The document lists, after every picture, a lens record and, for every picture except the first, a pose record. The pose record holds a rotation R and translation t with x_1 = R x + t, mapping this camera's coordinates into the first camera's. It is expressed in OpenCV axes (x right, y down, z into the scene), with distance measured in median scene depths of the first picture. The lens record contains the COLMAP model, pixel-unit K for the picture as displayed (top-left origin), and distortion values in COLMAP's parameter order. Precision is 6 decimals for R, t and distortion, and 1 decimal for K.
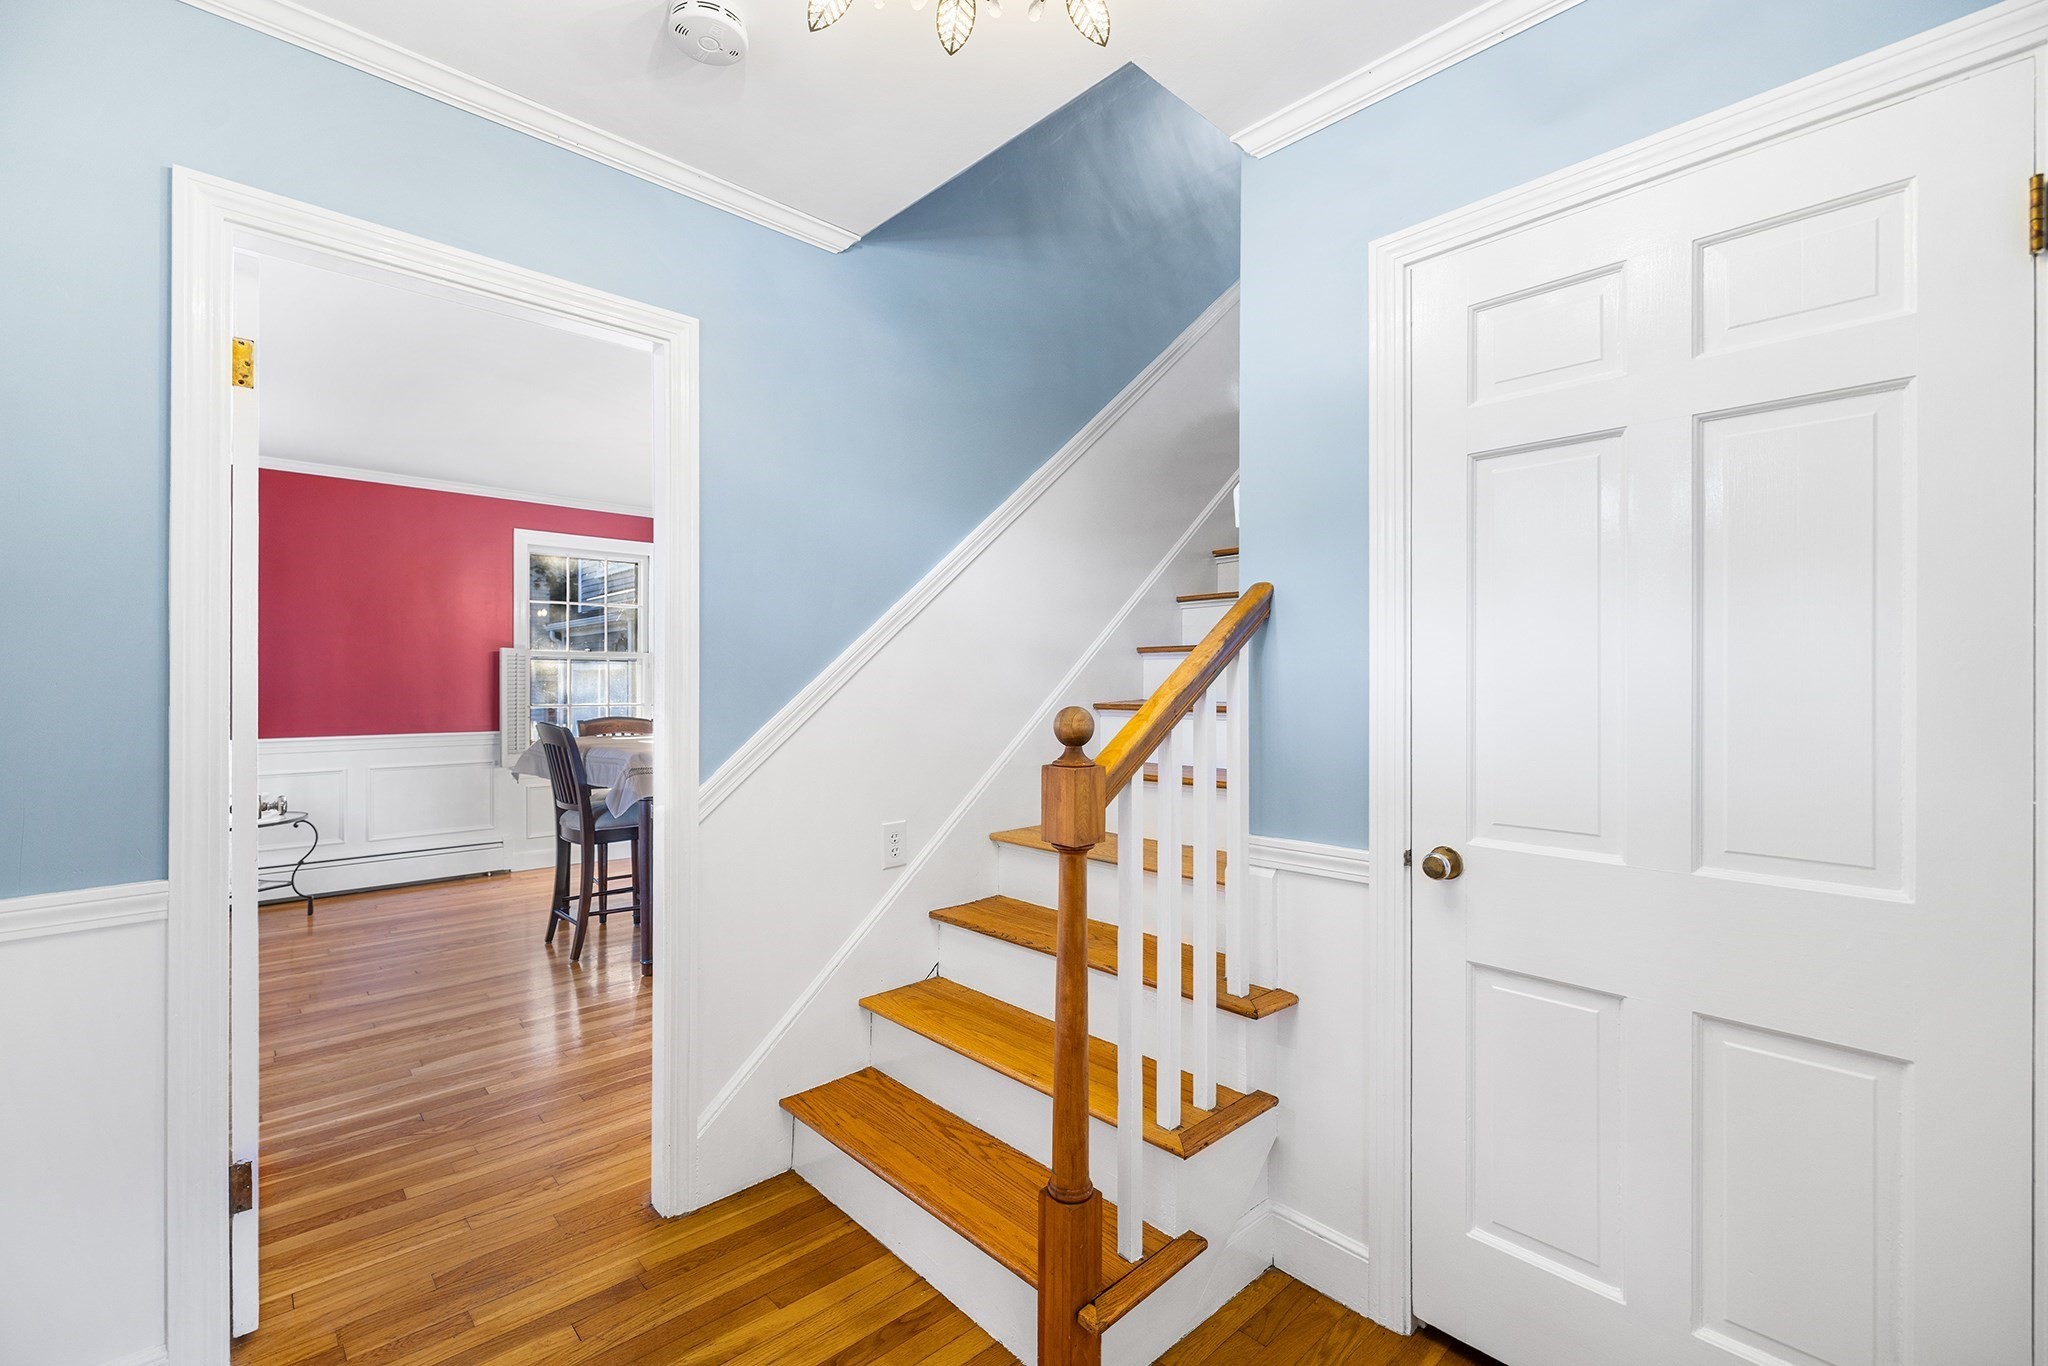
lens RADIAL K [[866.5, 0, 1023.4], [0, 866.5, 682.2], [0, 0, 1]] dist [0.001195, -0.000933]
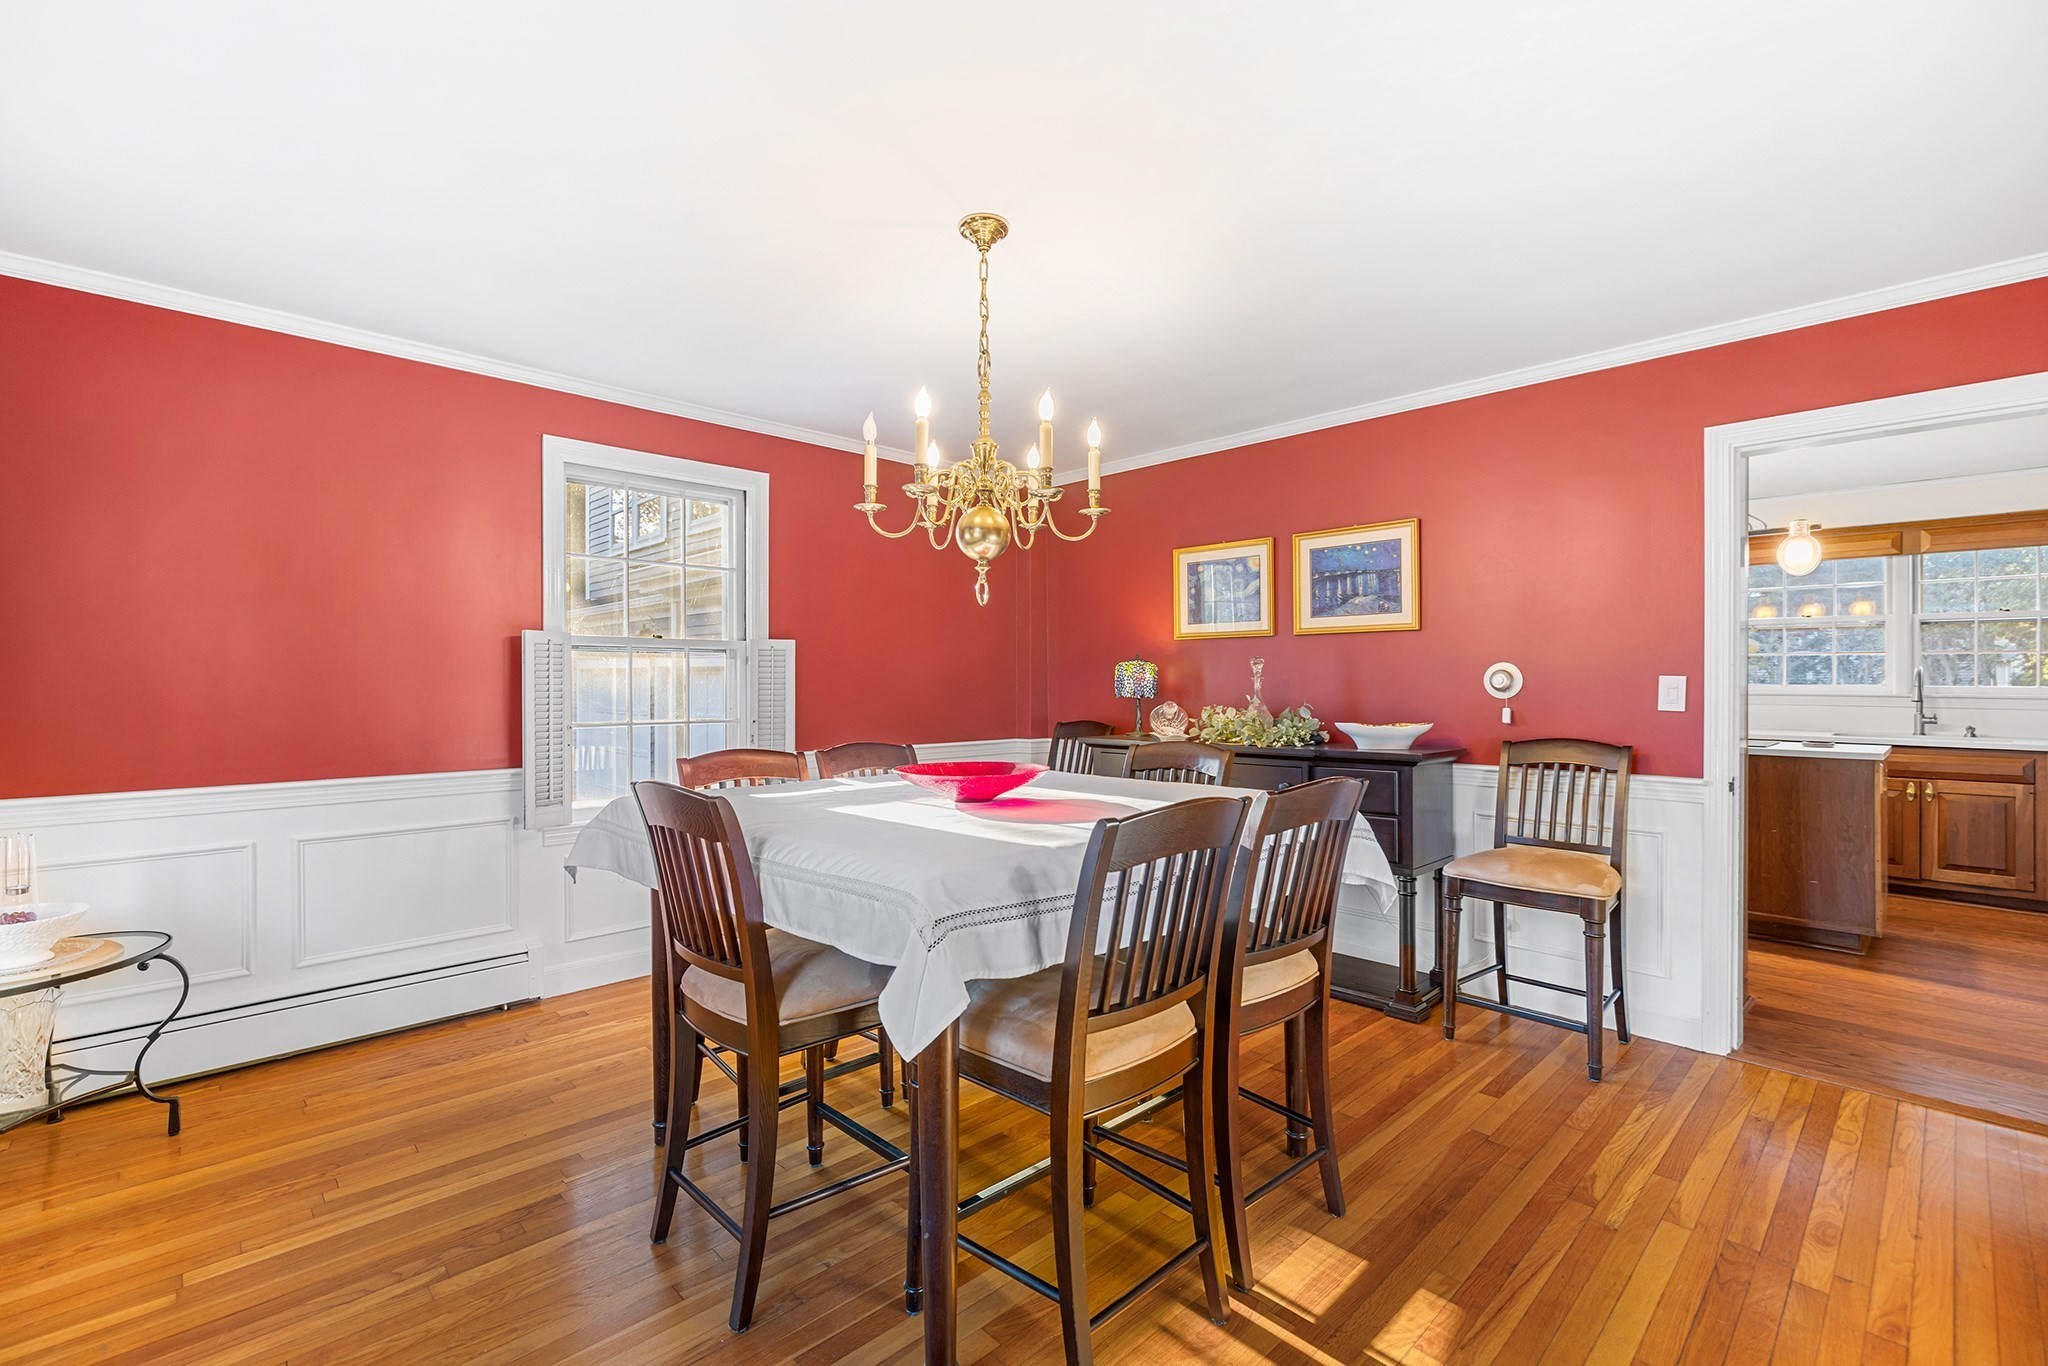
lens RADIAL K [[866.5, 0, 1019.7], [0, 866.5, 682.7], [0, 0, 1]] dist [0.001195, -0.000933]
pose [[0.999899, -0.002132, 0.014028, -0.274950], [0.002097, 0.999995, 0.002461, -0.003208], [-0.014033, -0.002431, 0.999899, 0.404678]]
